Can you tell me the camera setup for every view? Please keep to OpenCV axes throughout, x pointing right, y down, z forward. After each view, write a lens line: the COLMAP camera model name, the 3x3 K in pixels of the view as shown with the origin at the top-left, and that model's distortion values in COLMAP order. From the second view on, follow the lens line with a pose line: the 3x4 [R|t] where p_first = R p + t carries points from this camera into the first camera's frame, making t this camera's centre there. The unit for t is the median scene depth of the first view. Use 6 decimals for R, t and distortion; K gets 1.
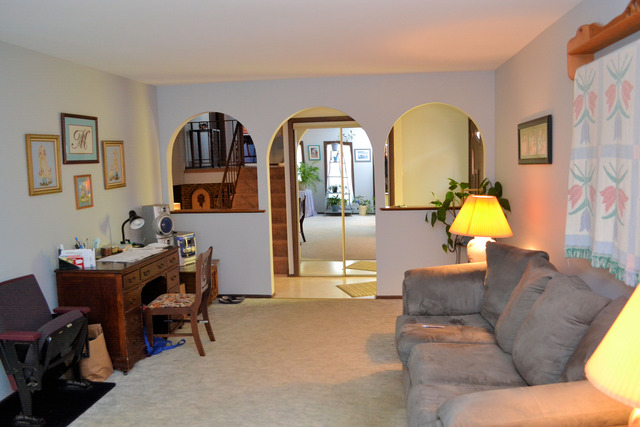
lens RADIAL K [[513.0, 0, 320.0], [0, 513.0, 213.5], [0, 0, 1]] dist [-0.080112, 0.007950]
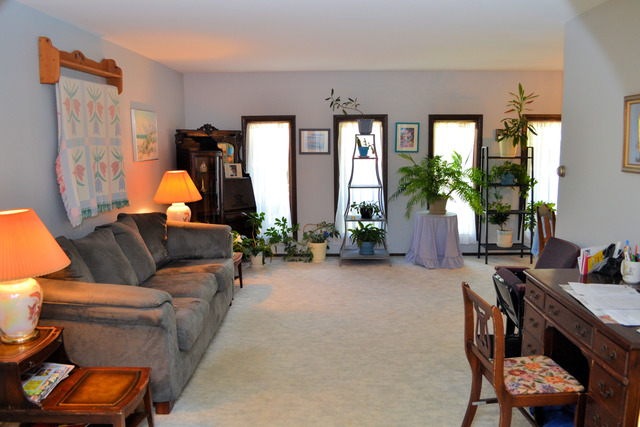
lens RADIAL K [[513.0, 0, 320.0], [0, 513.0, 213.5], [0, 0, 1]] dist [-0.080112, 0.007950]
pose [[-0.993460, 0.051099, -0.102110, 0.009856], [0.023645, 0.966954, 0.253852, -0.215729], [0.111708, 0.249777, -0.961838, 1.982804]]
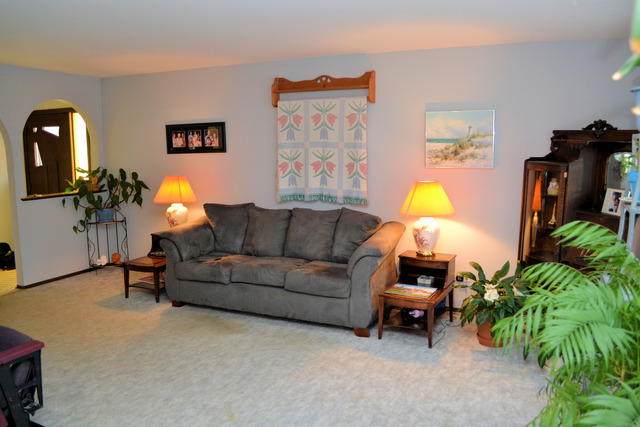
lens RADIAL K [[513.0, 0, 320.0], [0, 513.0, 213.5], [0, 0, 1]] dist [-0.080112, 0.007950]
pose [[0.300910, -0.099370, 0.948461, -1.108217], [0.097872, 0.992523, 0.072935, 0.007012], [-0.948617, 0.070881, 0.308385, 0.235625]]
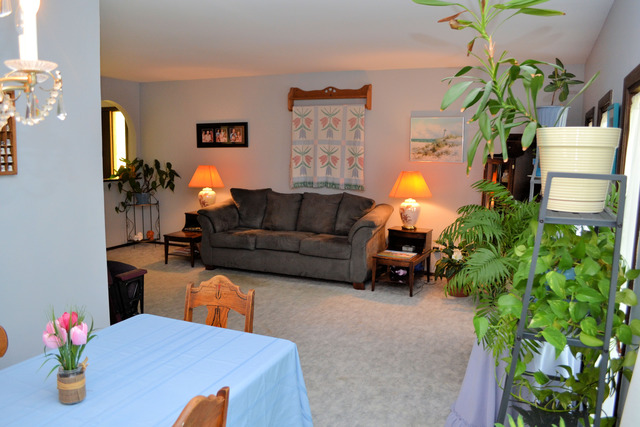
lens RADIAL K [[513.0, 0, 320.0], [0, 513.0, 213.5], [0, 0, 1]] dist [-0.080112, 0.007950]
pose [[0.282053, -0.091869, 0.954990, -1.507285], [0.079974, 0.994192, 0.072020, 0.041222], [-0.956060, 0.056061, 0.287762, 0.179033]]
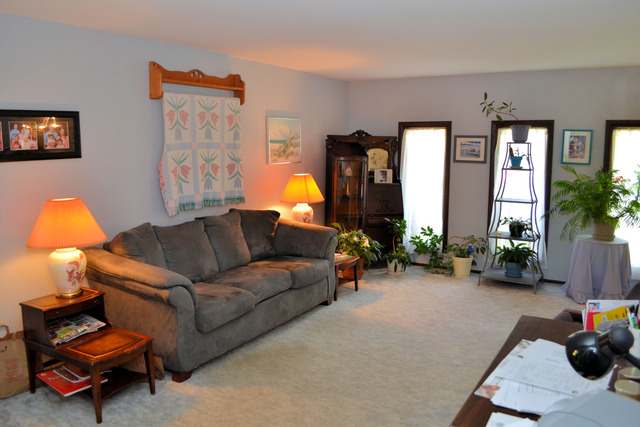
lens RADIAL K [[513.0, 0, 320.0], [0, 513.0, 213.5], [0, 0, 1]] dist [-0.080112, 0.007950]
pose [[-0.909618, -0.032065, 0.414205, -0.487160], [0.067225, 0.972517, 0.222914, -0.202137], [-0.409970, 0.230612, -0.882464, 1.900843]]
